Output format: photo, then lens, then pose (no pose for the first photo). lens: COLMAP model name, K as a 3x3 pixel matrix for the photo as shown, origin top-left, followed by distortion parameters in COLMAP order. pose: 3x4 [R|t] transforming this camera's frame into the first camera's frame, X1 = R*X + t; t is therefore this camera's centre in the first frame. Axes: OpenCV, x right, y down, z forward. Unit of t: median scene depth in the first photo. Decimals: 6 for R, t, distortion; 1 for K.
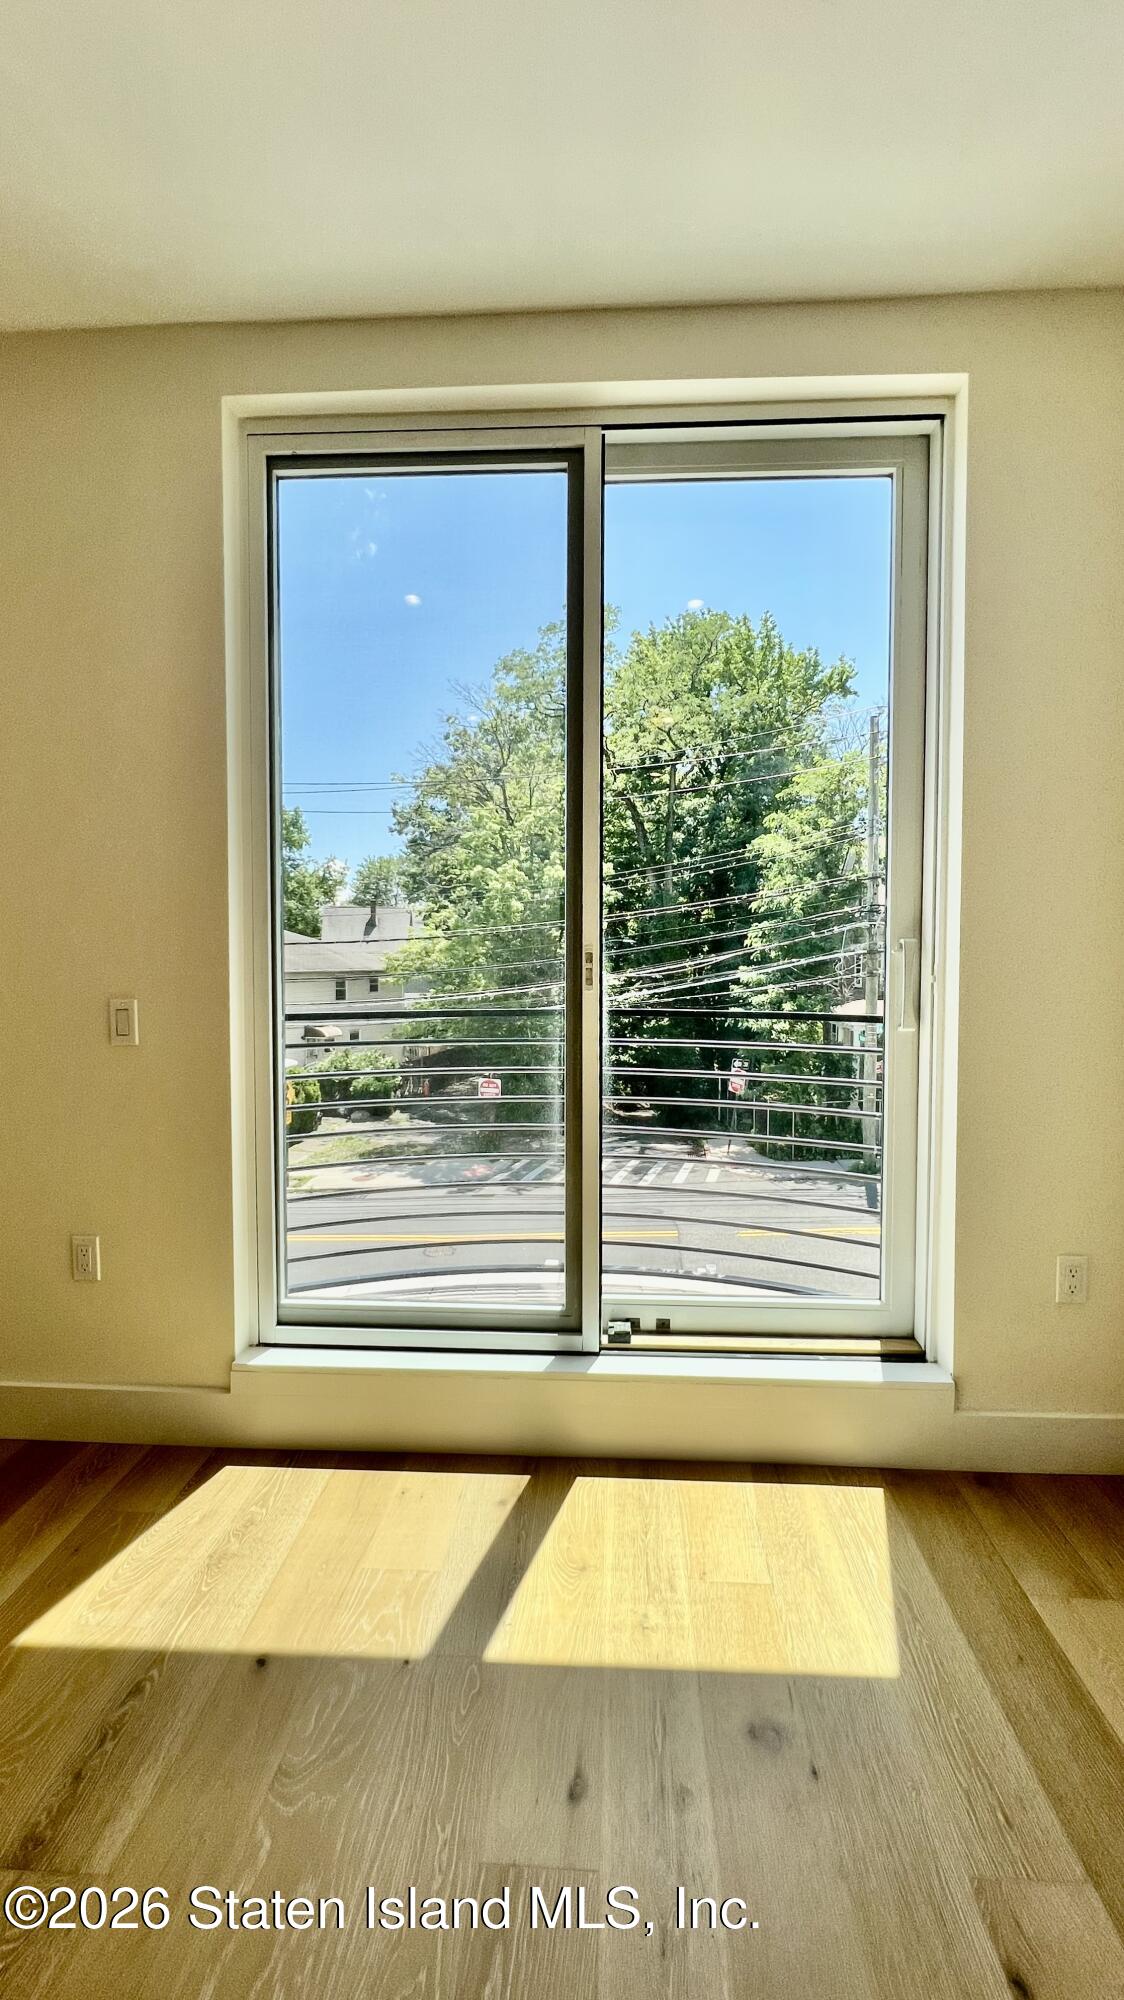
lens RADIAL K [[802.1, 0, 557.4], [0, 802.1, 993.5], [0, 0, 1]] dist [0.000126, -0.000333]
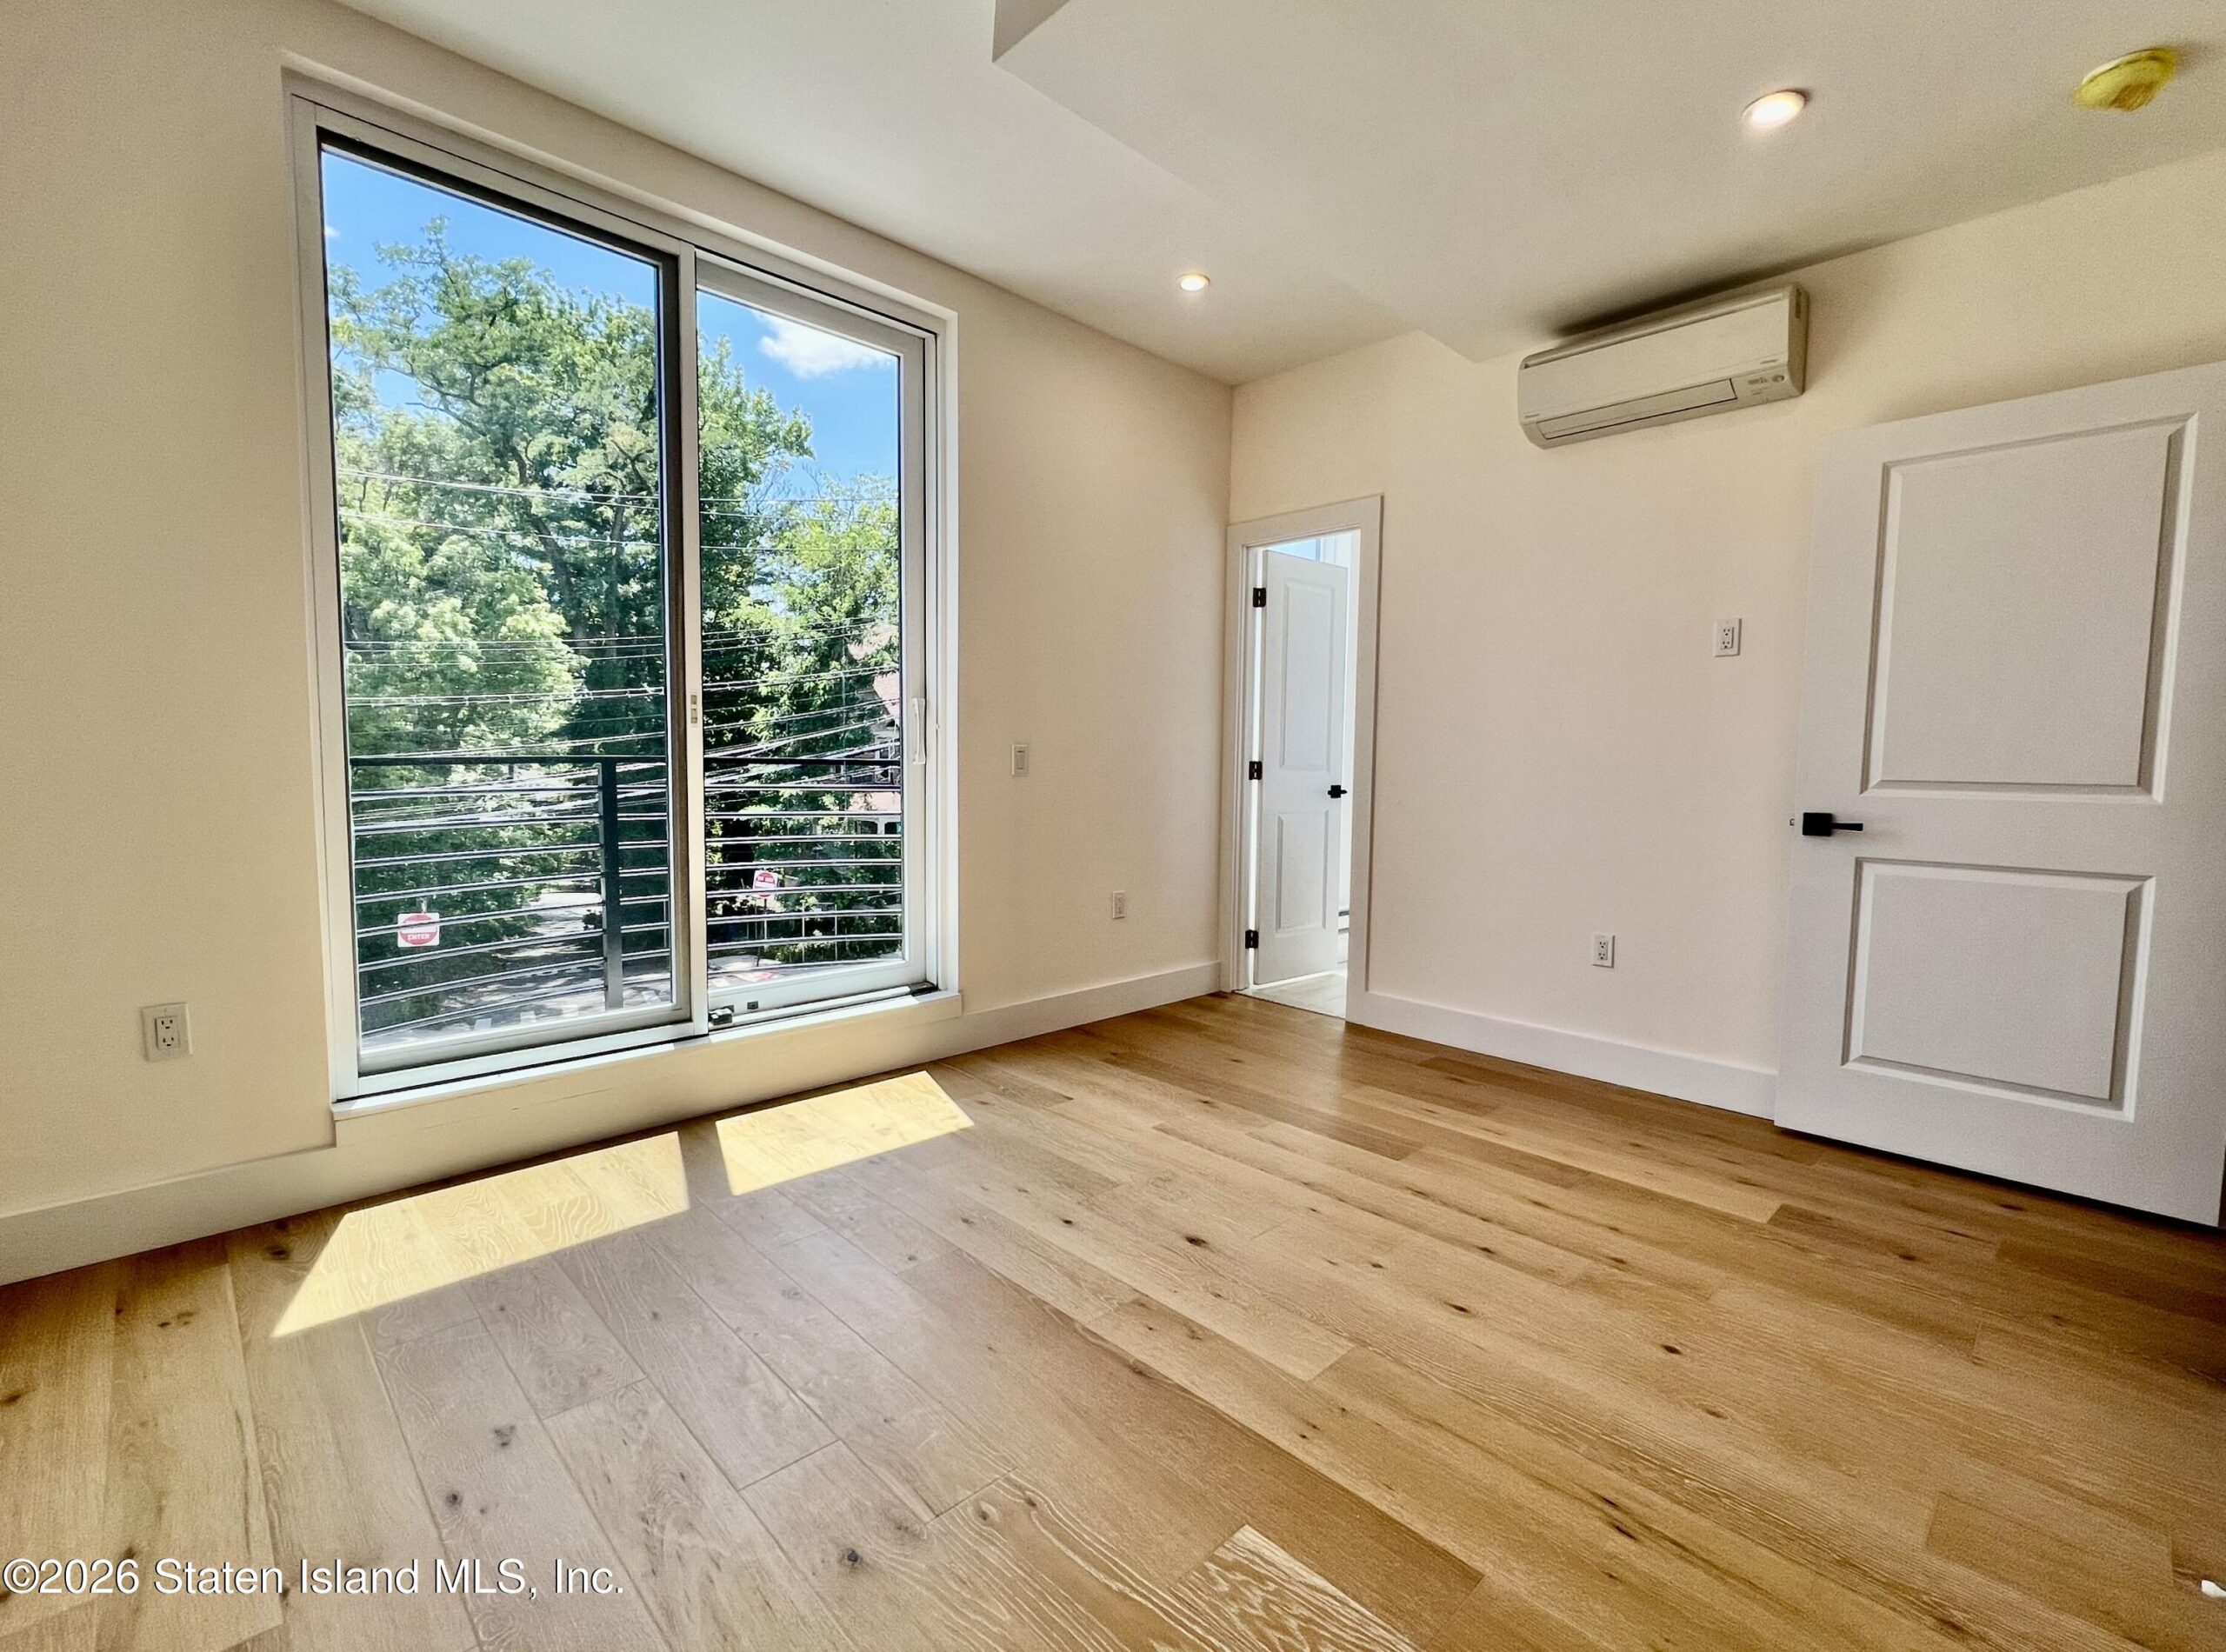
lens RADIAL K [[987.8, 0, 1139.0], [0, 987.8, 834.7], [0, 0, 1]] dist [-0.005817, -0.001765]
pose [[0.673255, -0.048447, 0.737822, -0.592866], [0.015828, 0.998567, 0.051126, 0.090546], [-0.739241, -0.022742, 0.673057, -0.456398]]
